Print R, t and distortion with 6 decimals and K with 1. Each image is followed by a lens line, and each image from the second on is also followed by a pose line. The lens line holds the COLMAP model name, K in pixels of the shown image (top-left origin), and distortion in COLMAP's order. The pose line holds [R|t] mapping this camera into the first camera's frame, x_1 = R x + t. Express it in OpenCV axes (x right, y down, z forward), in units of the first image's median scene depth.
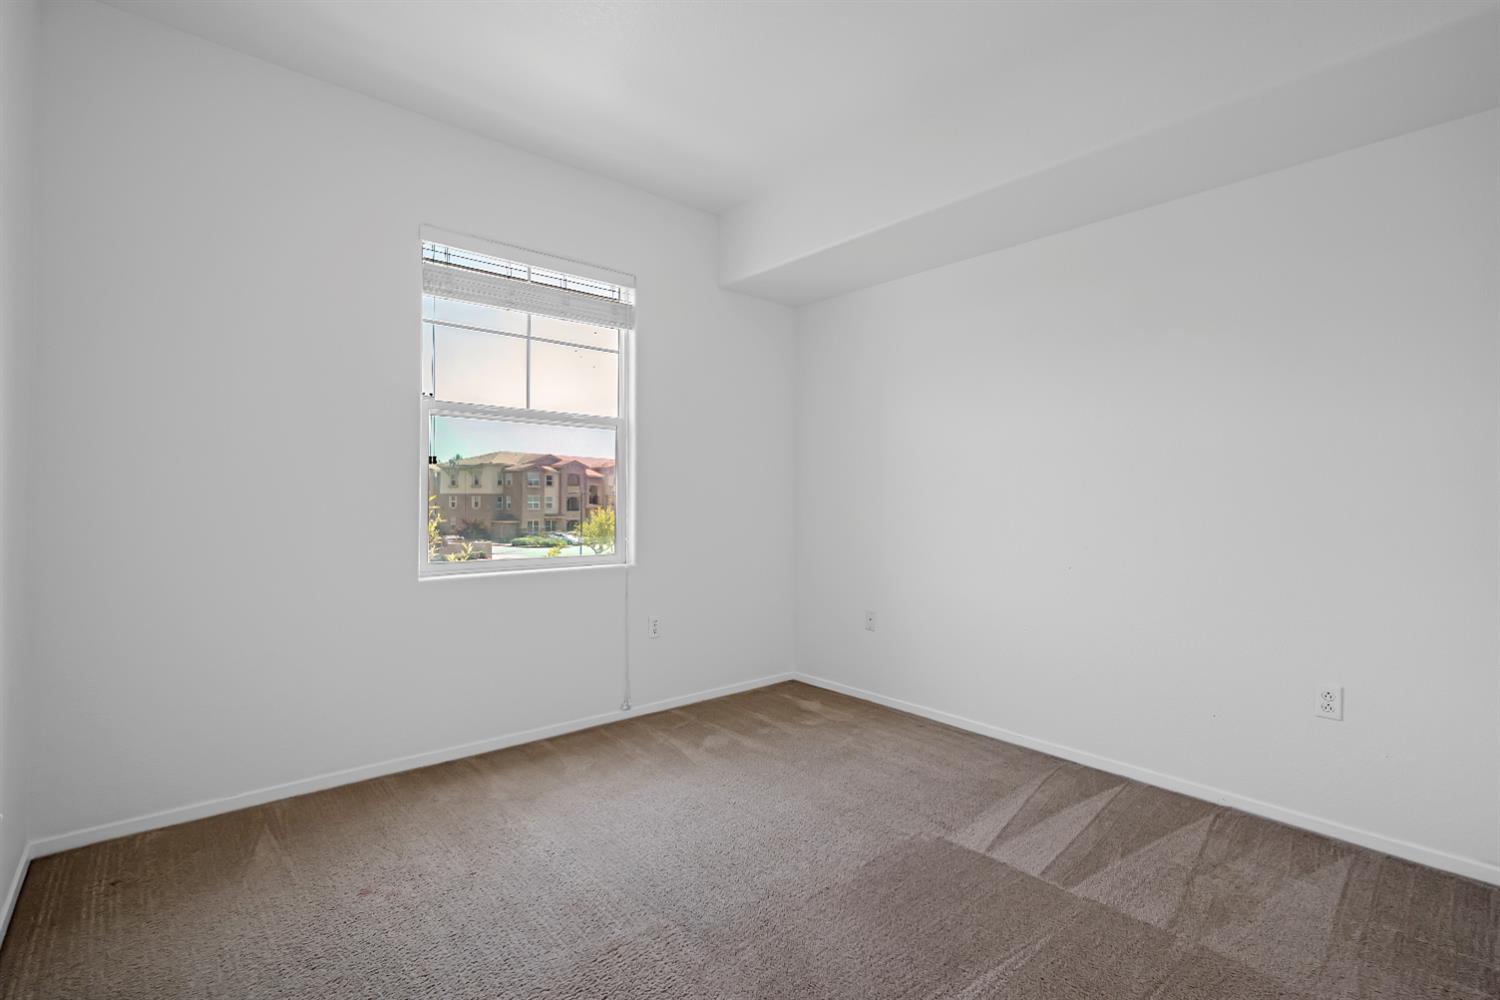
lens RADIAL K [[686.7, 0, 750.0], [0, 686.7, 500.0], [0, 0, 1]] dist [-0.001187, -0.000304]
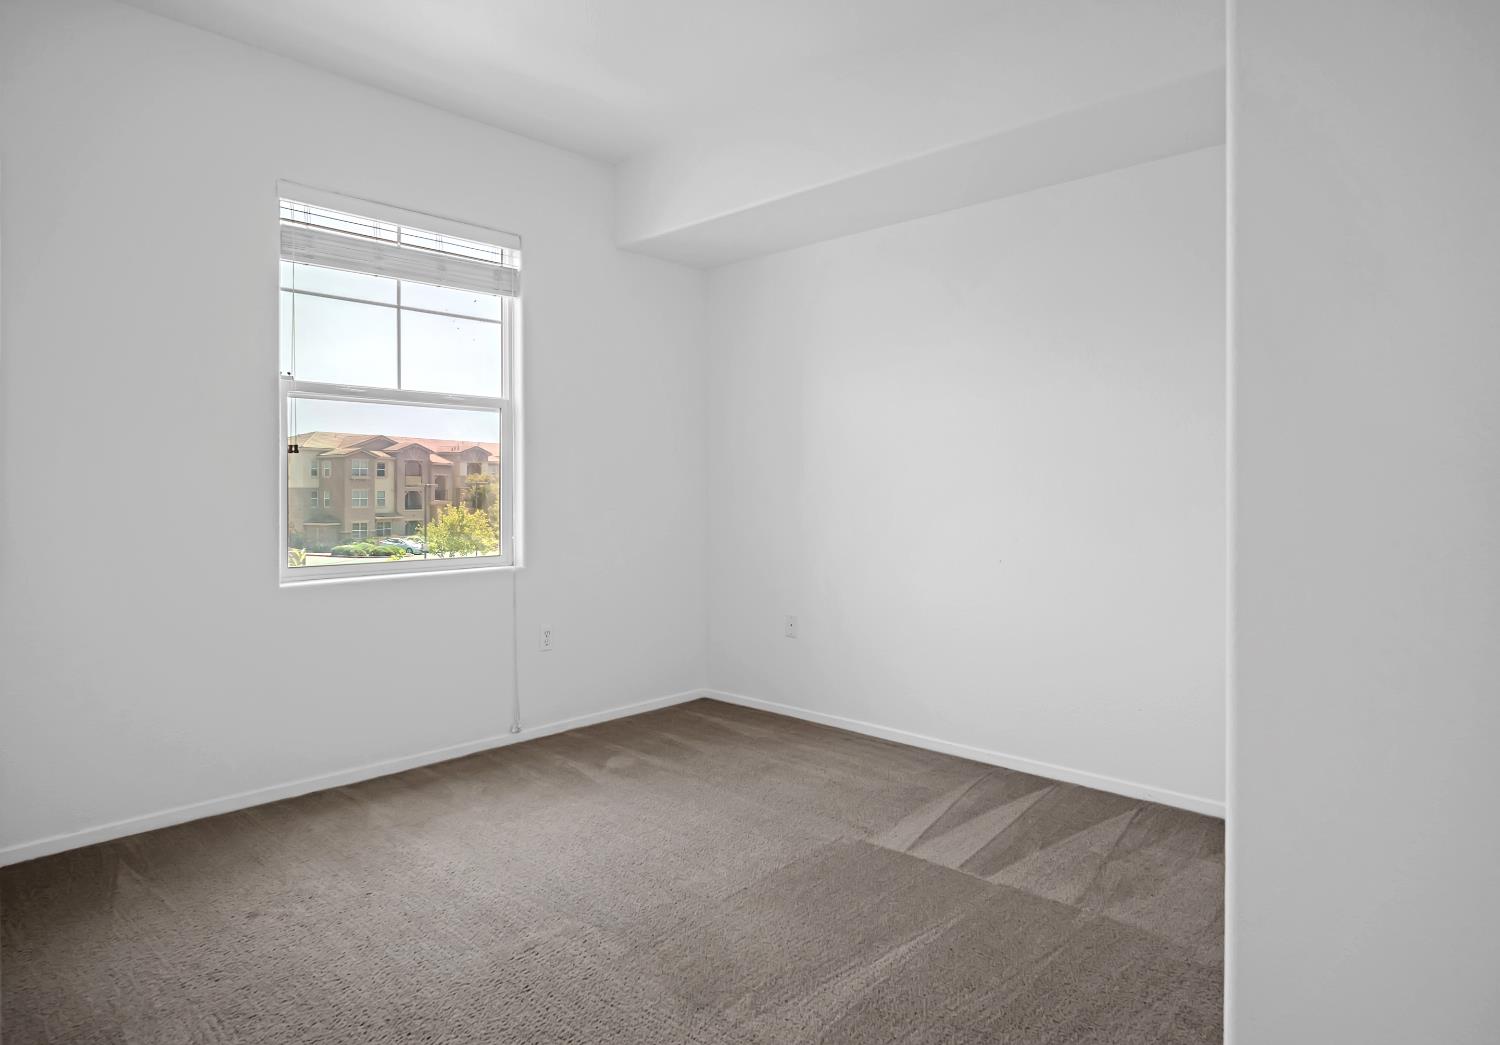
lens RADIAL K [[895.5, 0, 746.3], [0, 895.5, 501.1], [0, 0, 1]] dist [-0.002635, -0.000708]
pose [[0.993170, -0.010134, 0.116234, -0.023036], [0.009007, 0.999907, 0.010217, 0.001578], [-0.116326, -0.009100, 0.993169, -0.212143]]
